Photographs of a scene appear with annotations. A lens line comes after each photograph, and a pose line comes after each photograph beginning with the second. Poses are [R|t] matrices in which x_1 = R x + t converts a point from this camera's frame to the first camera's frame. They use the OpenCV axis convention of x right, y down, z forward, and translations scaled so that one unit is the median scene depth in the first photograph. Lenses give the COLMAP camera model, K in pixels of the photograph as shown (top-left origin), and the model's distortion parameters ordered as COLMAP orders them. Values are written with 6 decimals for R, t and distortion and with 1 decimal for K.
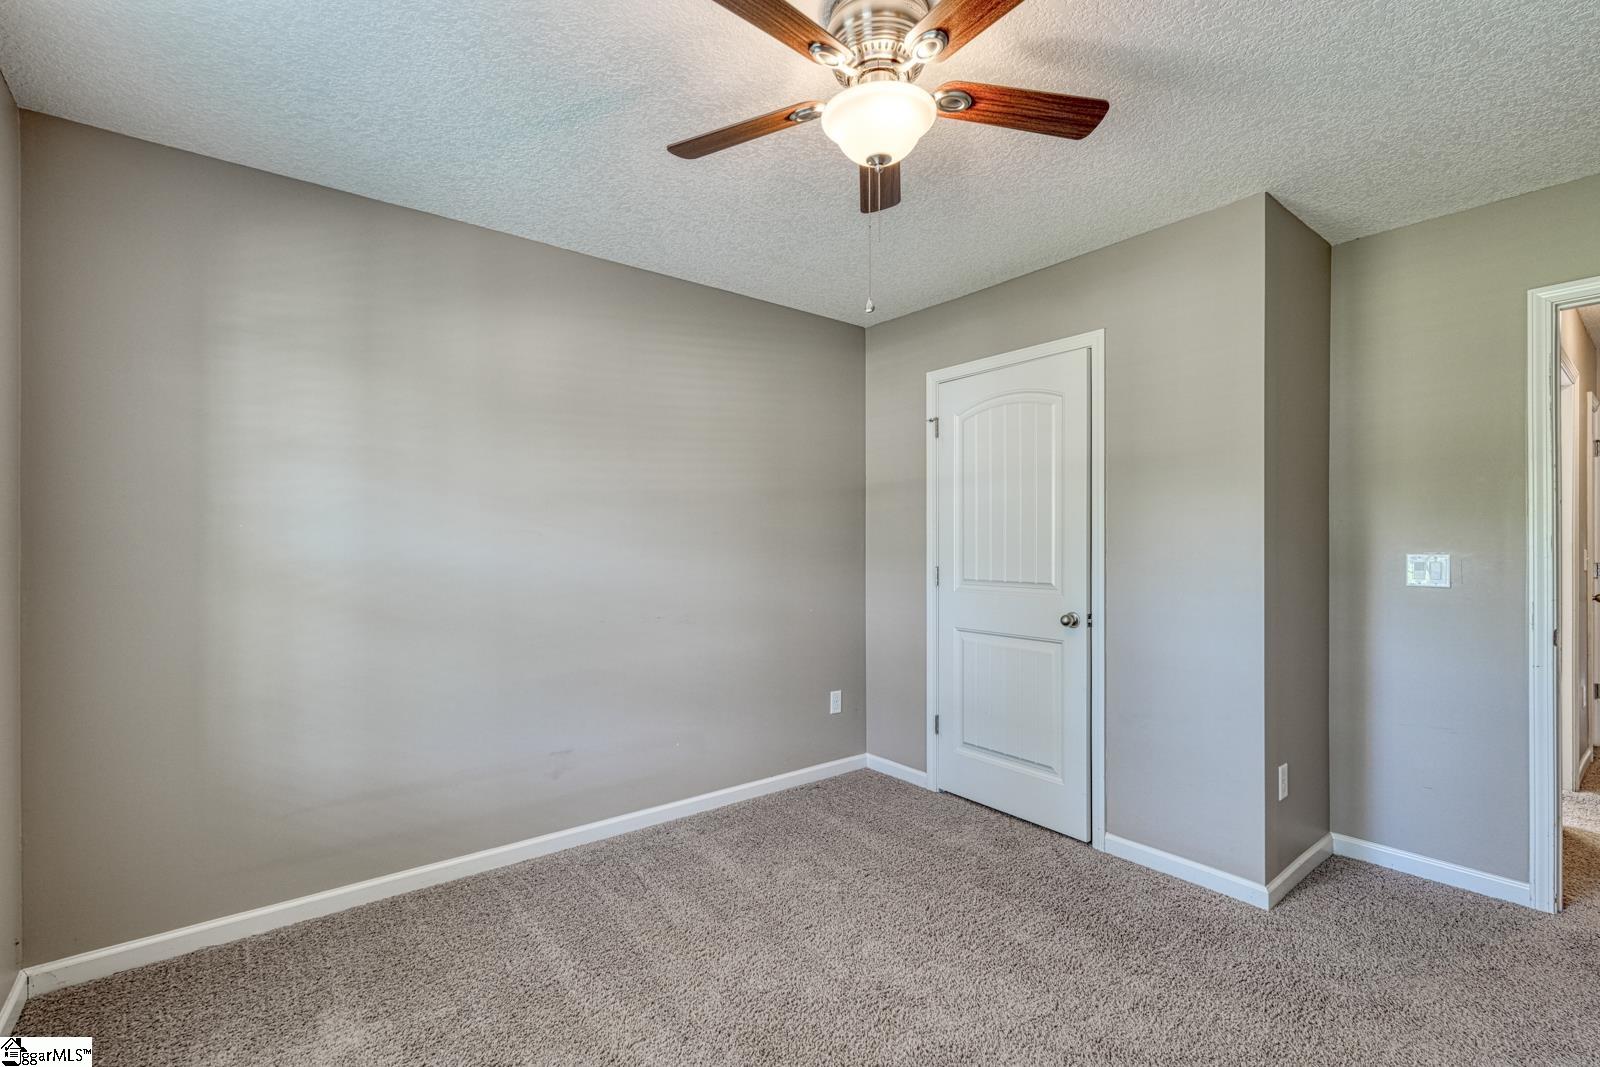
lens RADIAL K [[705.3, 0, 799.5], [0, 705.3, 542.3], [0, 0, 1]] dist [0.001708, 0.000203]
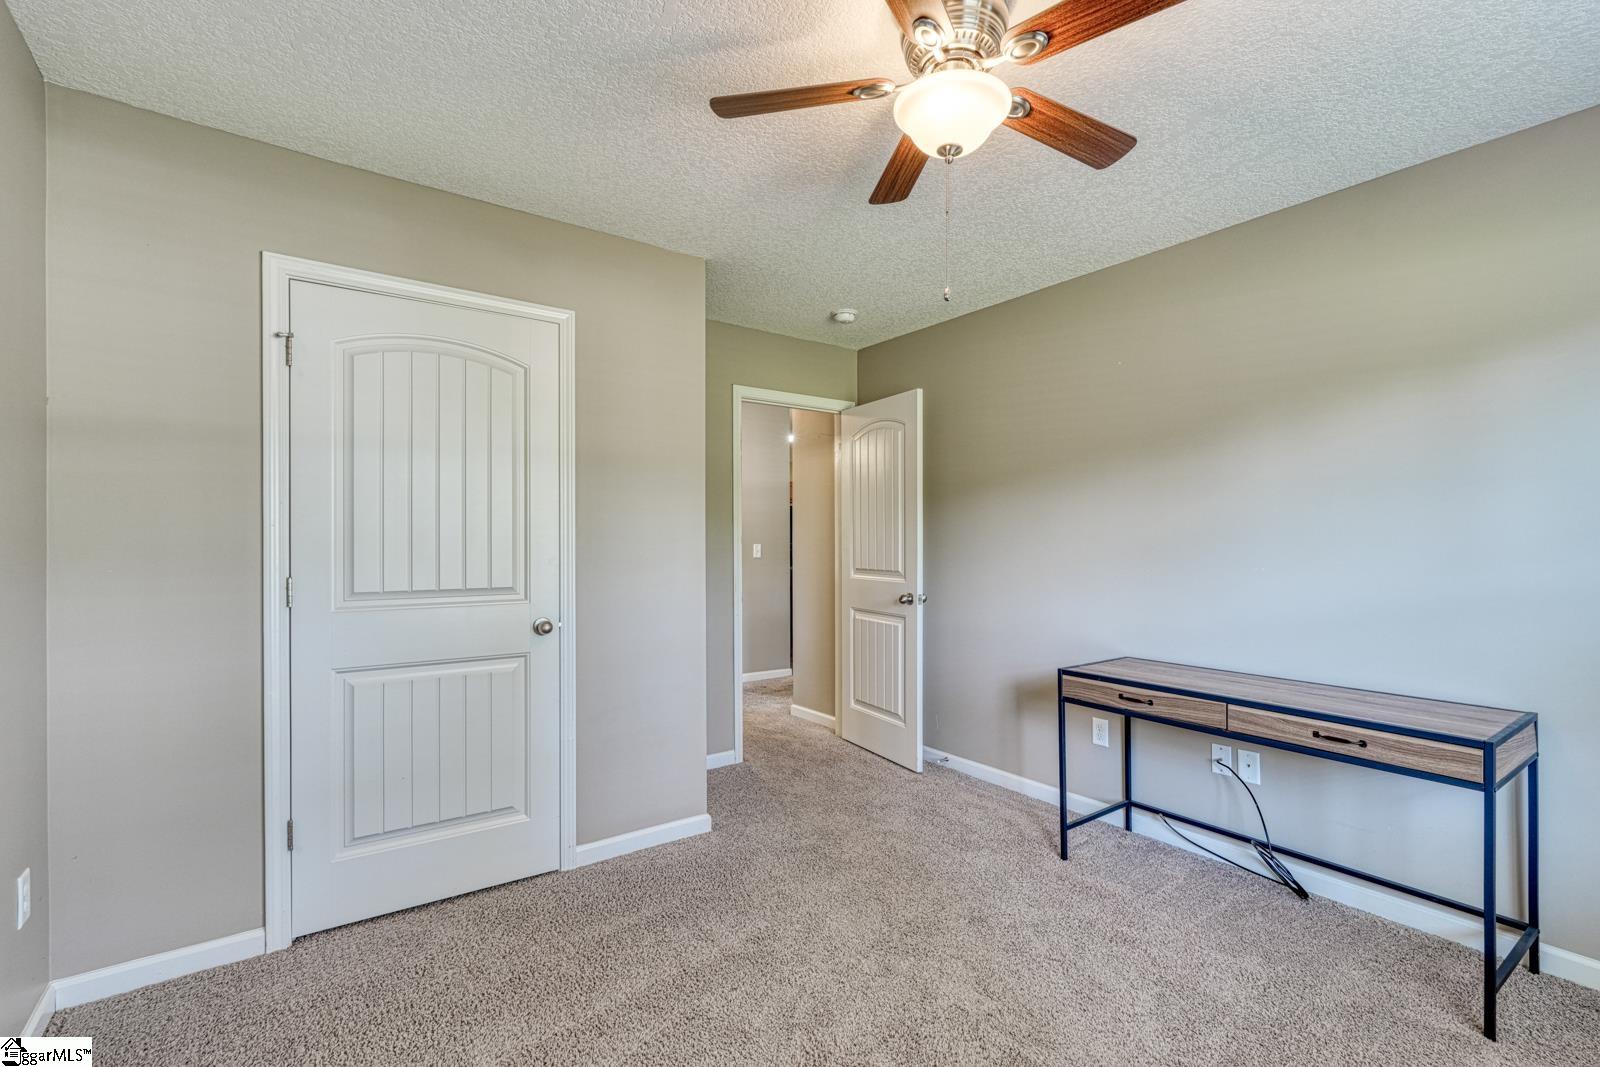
lens RADIAL K [[705.3, 0, 799.5], [0, 705.3, 542.3], [0, 0, 1]] dist [0.001708, 0.000203]
pose [[0.044605, 0.004375, 0.998995, -0.438475], [0.003079, 0.999985, -0.004517, 0.009315], [-0.999000, 0.003278, 0.044591, 0.585412]]
